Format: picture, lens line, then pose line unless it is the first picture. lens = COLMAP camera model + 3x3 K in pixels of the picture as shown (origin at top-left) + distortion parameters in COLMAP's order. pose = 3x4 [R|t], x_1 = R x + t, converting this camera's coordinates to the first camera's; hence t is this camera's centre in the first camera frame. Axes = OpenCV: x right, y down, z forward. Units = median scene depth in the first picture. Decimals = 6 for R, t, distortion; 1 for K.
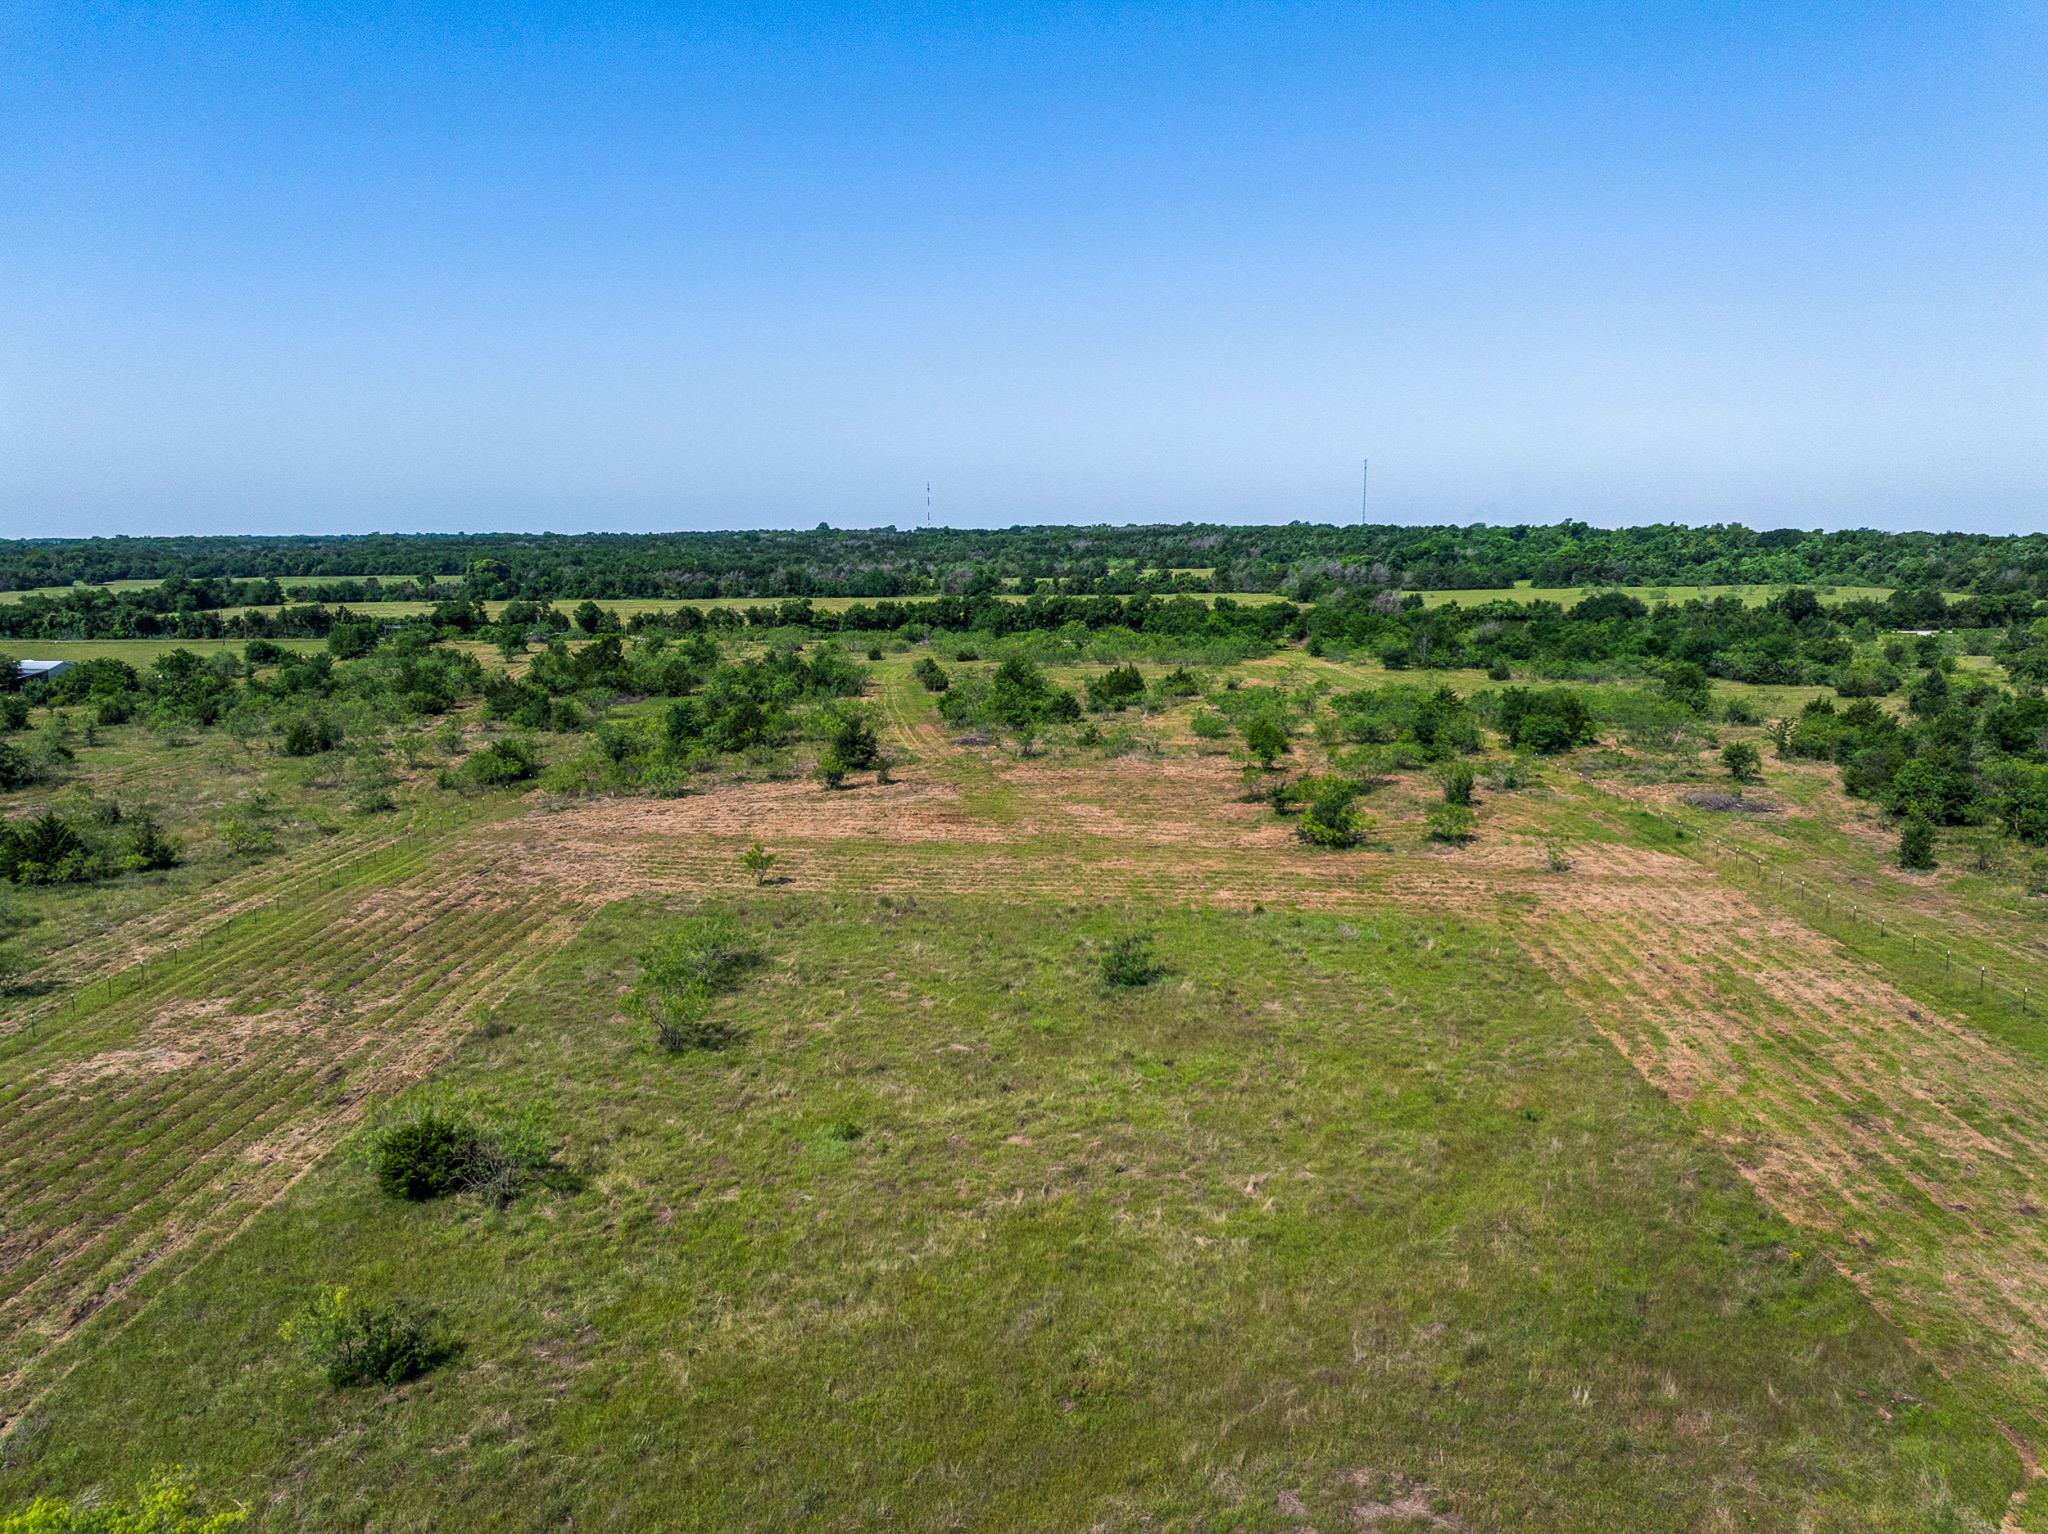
lens RADIAL K [[1434.2, 0, 1021.6], [0, 1434.2, 767.0], [0, 0, 1]] dist [-0.055506, -0.001351]
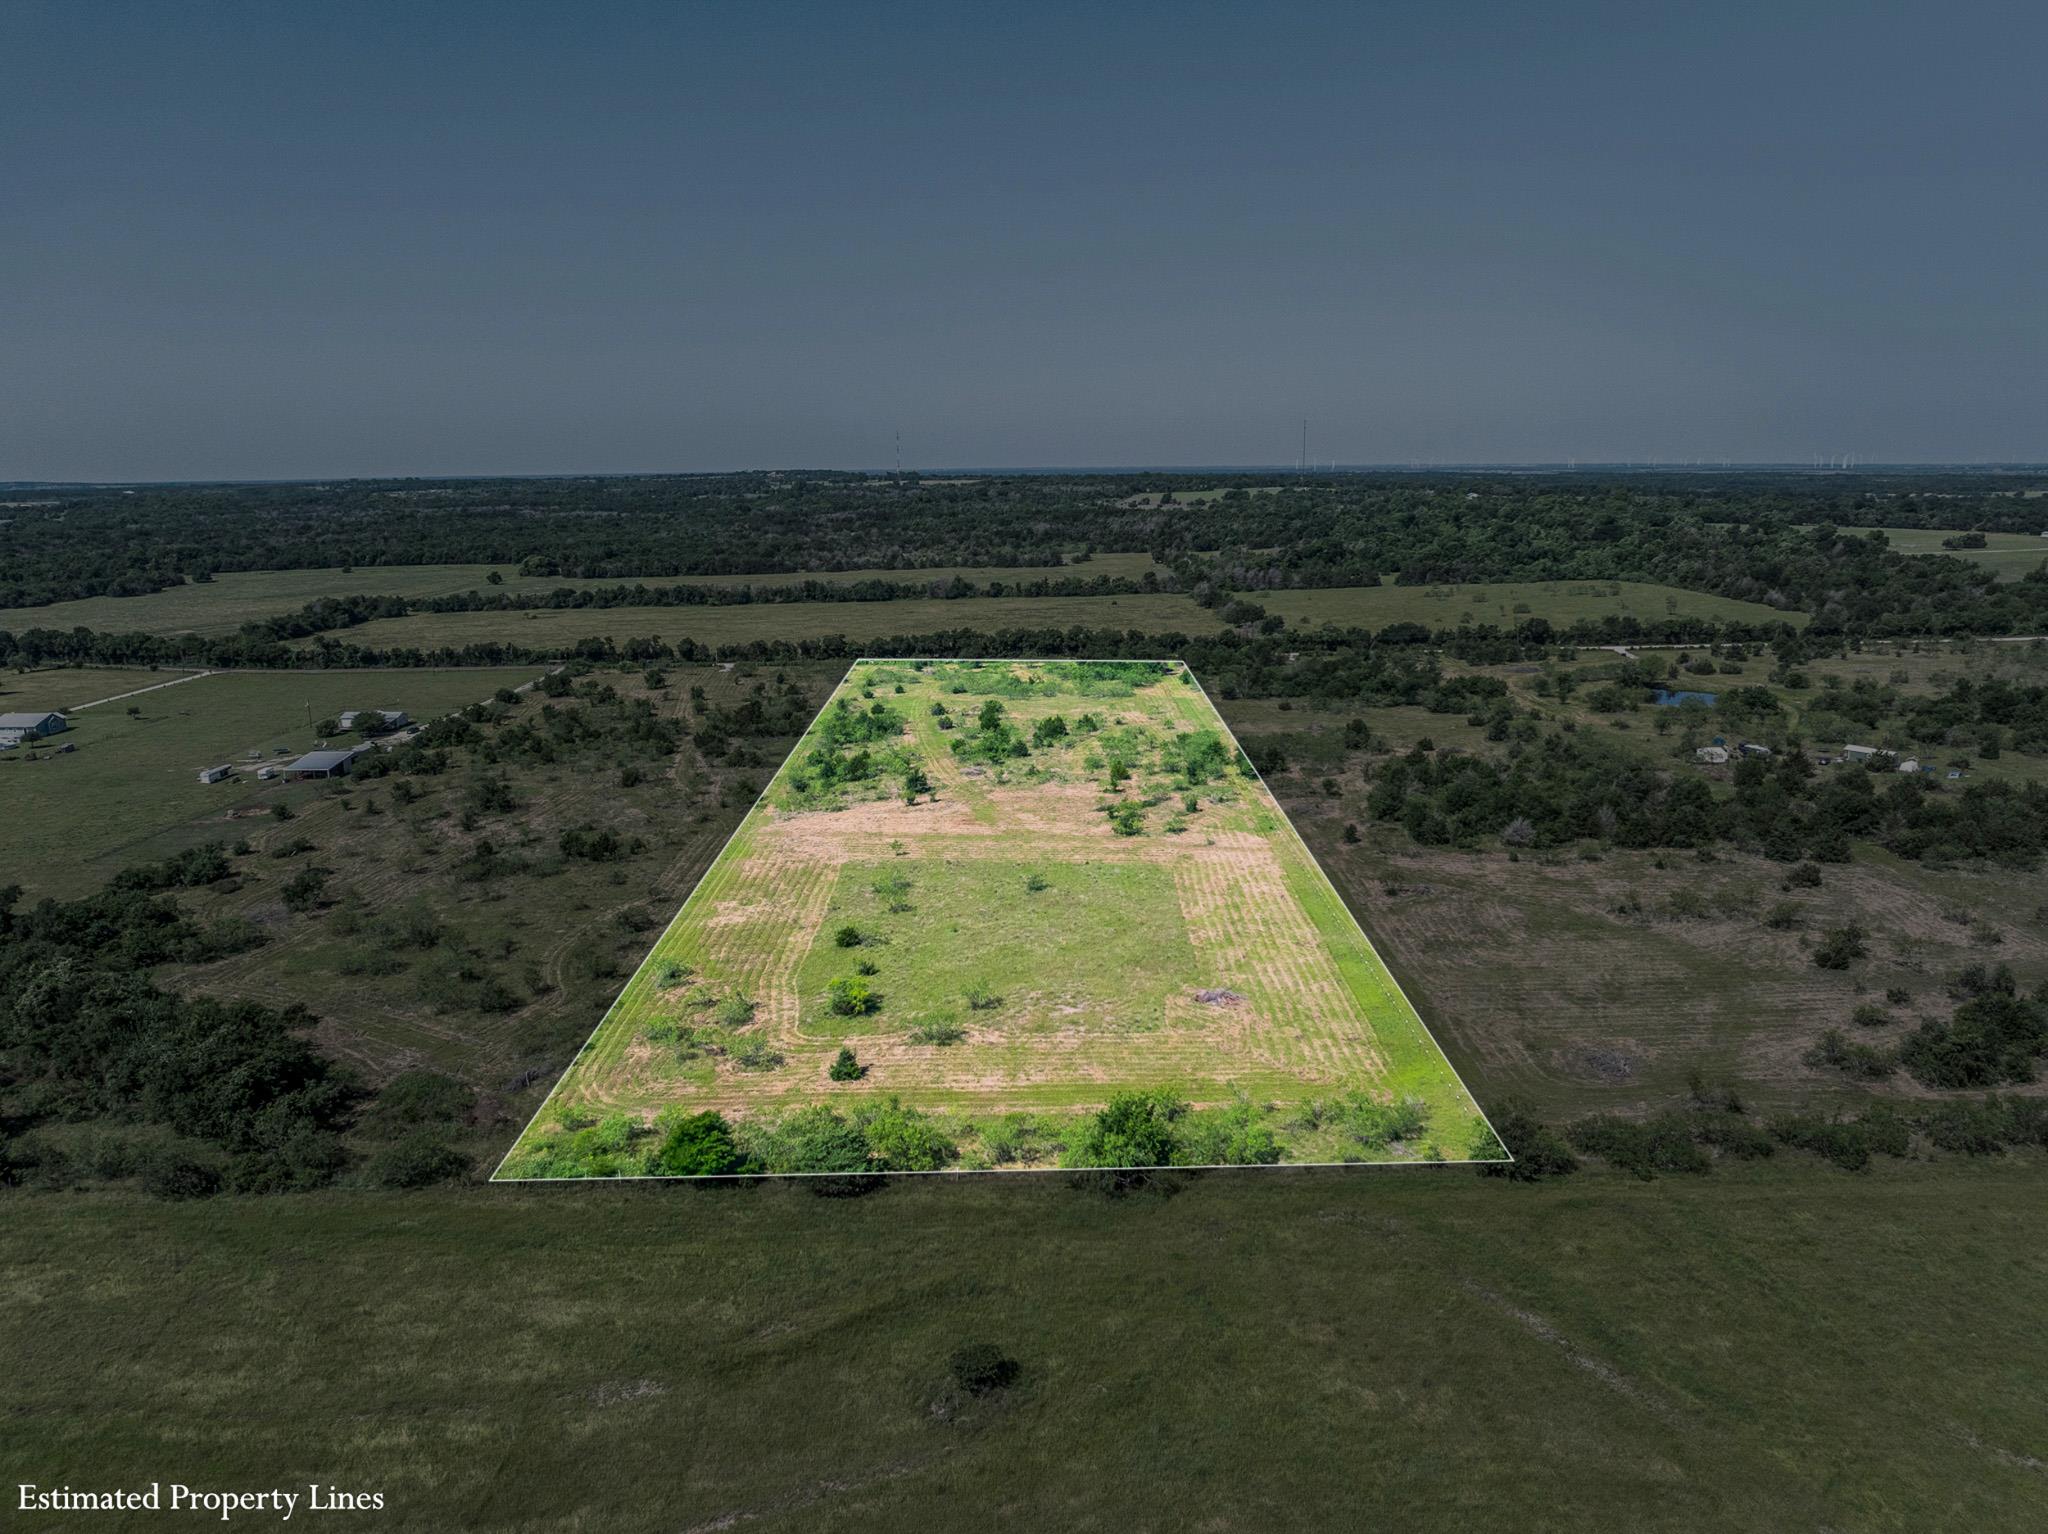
lens RADIAL K [[1434.2, 0, 1025.8], [0, 1434.2, 767.6], [0, 0, 1]] dist [-0.055506, -0.001351]
pose [[0.999602, -0.015242, 0.023753, -0.008861], [0.013976, 0.998519, 0.052579, -0.153100], [-0.024519, -0.052226, 0.998334, -1.156414]]
